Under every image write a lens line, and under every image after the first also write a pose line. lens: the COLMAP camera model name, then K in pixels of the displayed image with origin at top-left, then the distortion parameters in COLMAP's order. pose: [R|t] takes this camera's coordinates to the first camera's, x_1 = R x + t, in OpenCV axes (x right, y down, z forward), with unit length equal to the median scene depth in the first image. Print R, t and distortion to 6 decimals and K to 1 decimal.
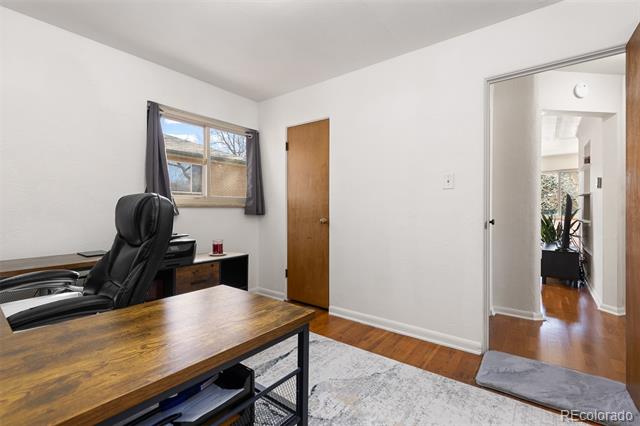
lens RADIAL K [[289.6, 0, 318.2], [0, 289.6, 210.7], [0, 0, 1]] dist [0.002625, -0.000463]
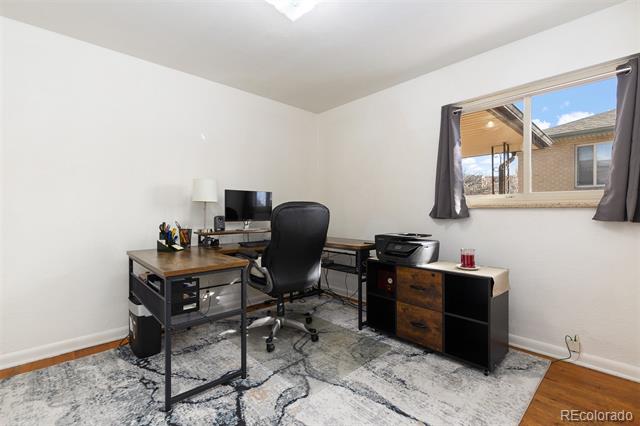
lens RADIAL K [[289.6, 0, 318.4], [0, 289.6, 213.6], [0, 0, 1]] dist [0.002625, -0.000463]
pose [[-0.160437, 0.005959, -0.987028, 0.528831], [-0.001176, 0.999980, 0.006228, -0.002052], [0.987045, 0.002160, -0.160427, 0.757026]]
